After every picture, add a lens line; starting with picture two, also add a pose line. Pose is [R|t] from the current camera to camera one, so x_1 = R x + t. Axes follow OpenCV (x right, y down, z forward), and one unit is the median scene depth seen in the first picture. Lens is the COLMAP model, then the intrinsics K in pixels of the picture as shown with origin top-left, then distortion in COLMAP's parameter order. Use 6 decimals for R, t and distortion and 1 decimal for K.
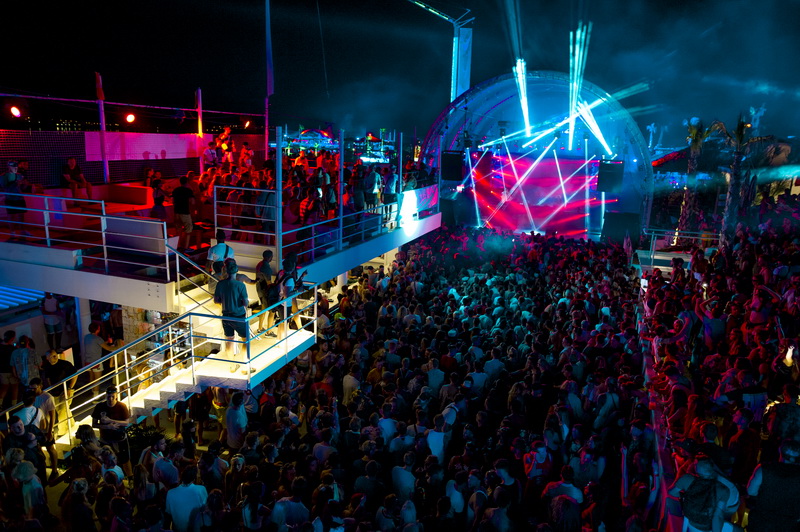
lens RADIAL K [[551.8, 0, 400.0], [0, 551.8, 266.0], [0, 0, 1]] dist [-0.051313, 0.044309]
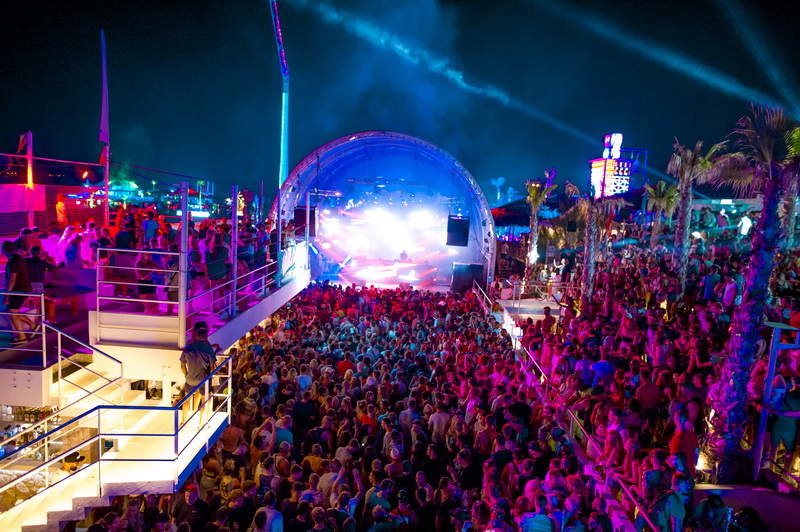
lens RADIAL K [[551.8, 0, 400.0], [0, 551.8, 266.0], [0, 0, 1]] dist [-0.051313, 0.044309]
pose [[0.946611, -0.023398, 0.321528, -0.170503], [0.053936, 0.994799, -0.086400, -0.021230], [-0.317835, 0.099130, 0.942950, 0.063432]]
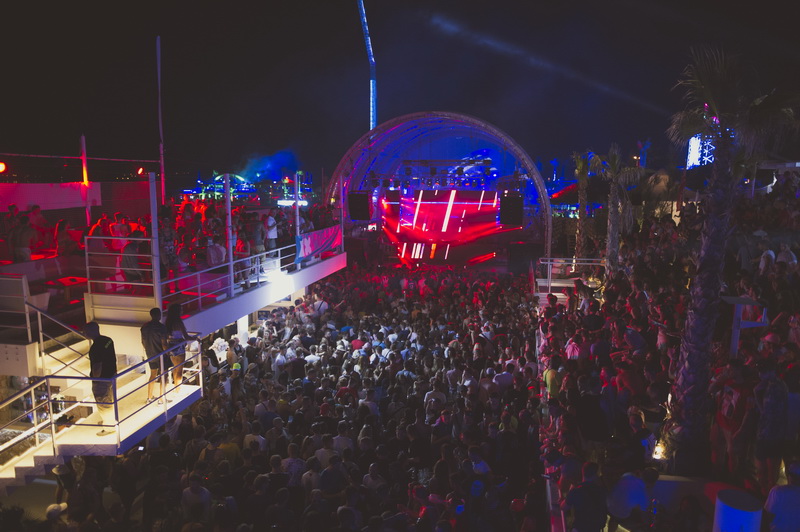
lens RADIAL K [[551.8, 0, 400.0], [0, 551.8, 266.0], [0, 0, 1]] dist [-0.051313, 0.044309]
pose [[0.989309, -0.053166, 0.135797, 0.067390], [0.062698, 0.995787, -0.066905, 0.000248], [-0.131668, 0.074704, 0.988475, 0.009925]]
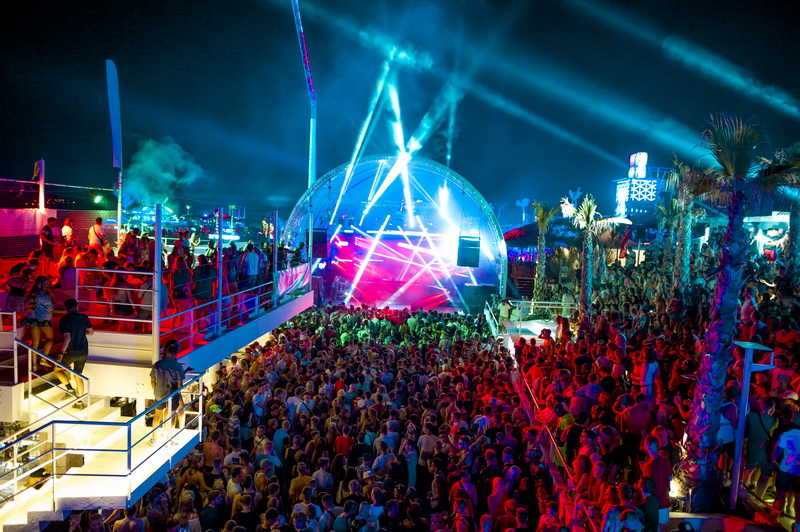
lens RADIAL K [[551.8, 0, 400.0], [0, 551.8, 266.0], [0, 0, 1]] dist [-0.051313, 0.044309]
pose [[0.963827, -0.015147, 0.266097, -0.072720], [0.051342, 0.990236, -0.129599, -0.010582], [-0.261536, 0.138573, 0.955194, 0.032788]]
